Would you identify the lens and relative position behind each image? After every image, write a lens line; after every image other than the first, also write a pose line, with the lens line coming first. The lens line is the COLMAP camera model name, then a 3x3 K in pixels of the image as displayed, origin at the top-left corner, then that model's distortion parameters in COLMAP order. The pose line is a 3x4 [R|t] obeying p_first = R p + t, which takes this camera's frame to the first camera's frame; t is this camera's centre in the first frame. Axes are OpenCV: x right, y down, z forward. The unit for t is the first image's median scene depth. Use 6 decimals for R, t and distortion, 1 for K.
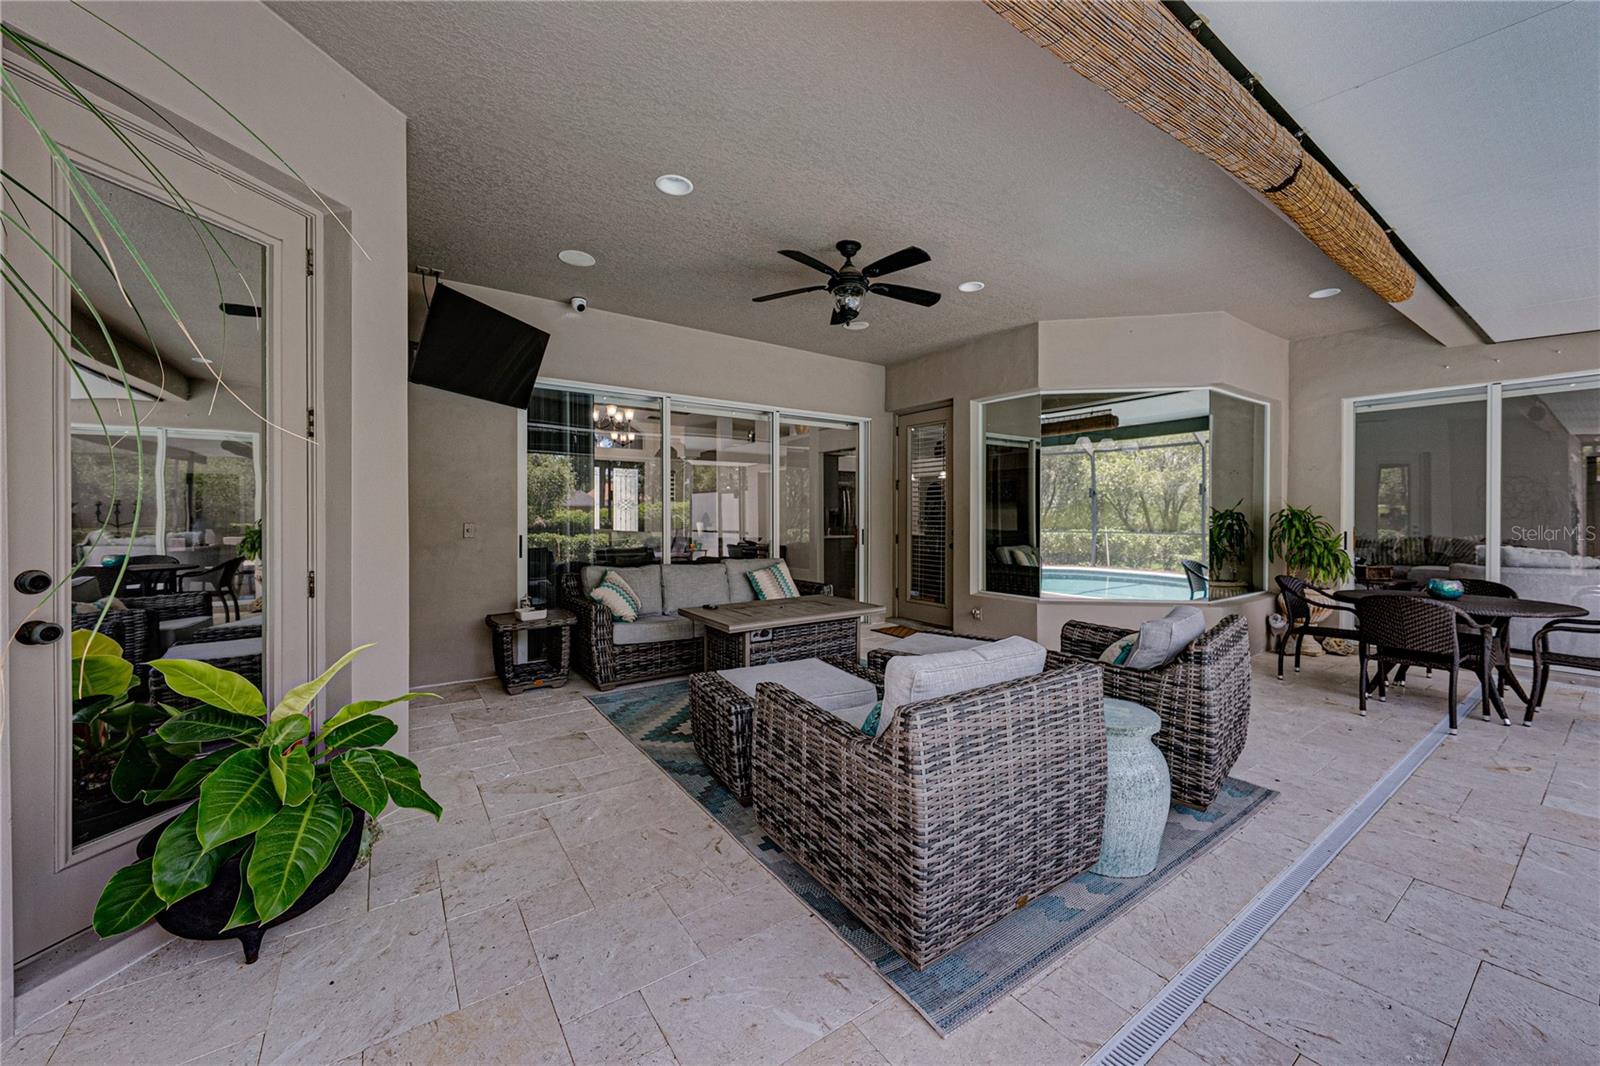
lens RADIAL K [[609.2, 0, 808.3], [0, 609.2, 525.0], [0, 0, 1]] dist [-0.003390, 0.001232]
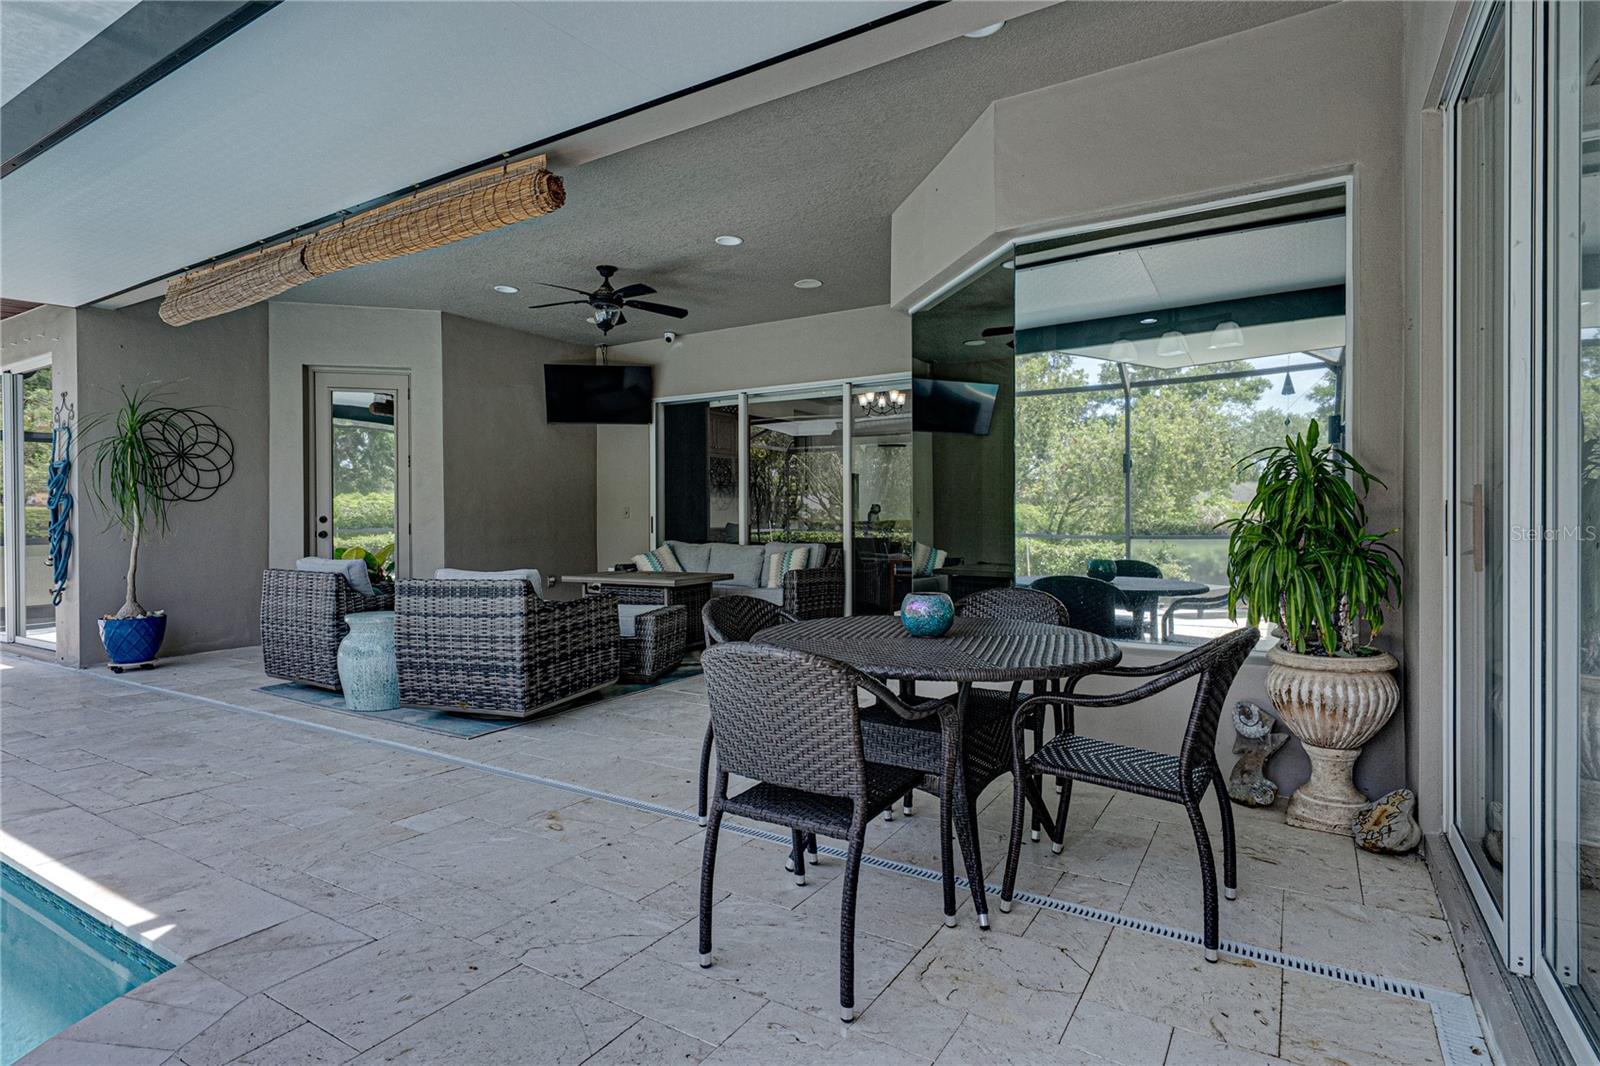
lens RADIAL K [[820.0, 0, 811.4], [0, 820.0, 525.6], [0, 0, 1]] dist [0.002311, -0.001825]
pose [[0.394604, 0.011974, -0.918773, 2.213930], [0.002378, 0.999898, 0.014052, 0.023887], [0.918848, -0.007729, 0.394536, 0.899508]]
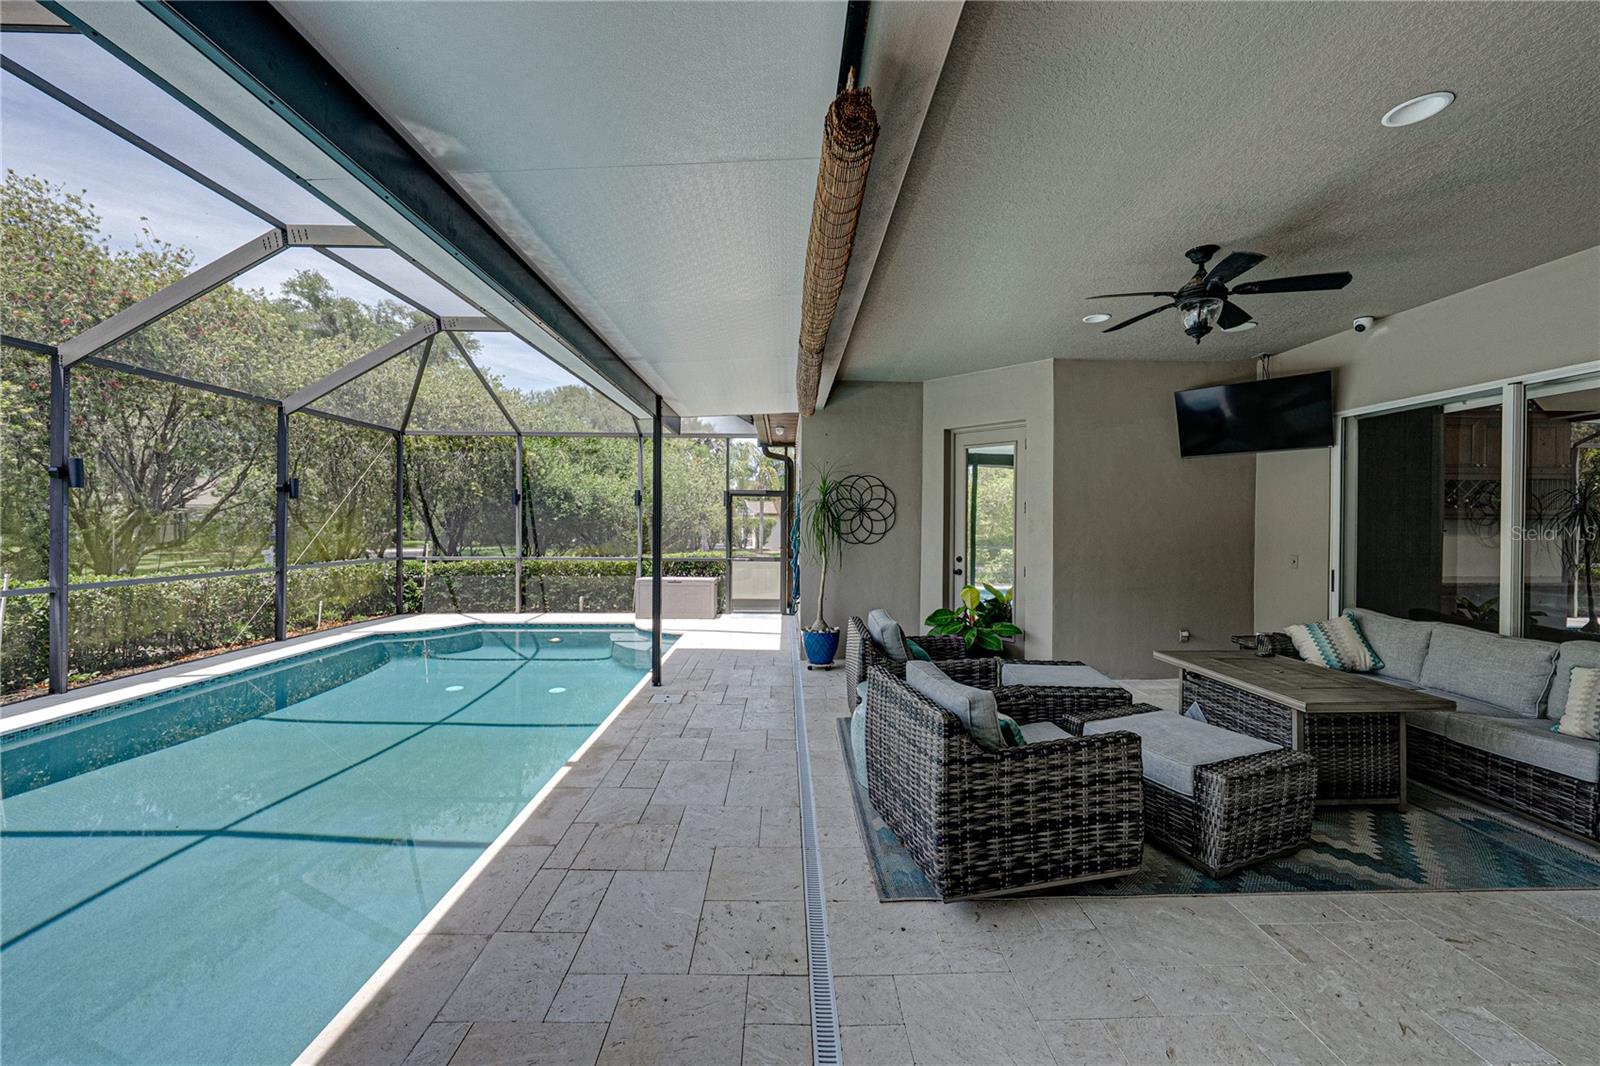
lens RADIAL K [[609.2, 0, 802.1], [0, 609.2, 526.7], [0, 0, 1]] dist [-0.003390, 0.001232]
pose [[-0.563077, 0.009840, -0.826346, 1.351323], [-0.000291, 0.999927, 0.012105, -0.119106], [0.826404, 0.007057, -0.563033, 1.318789]]
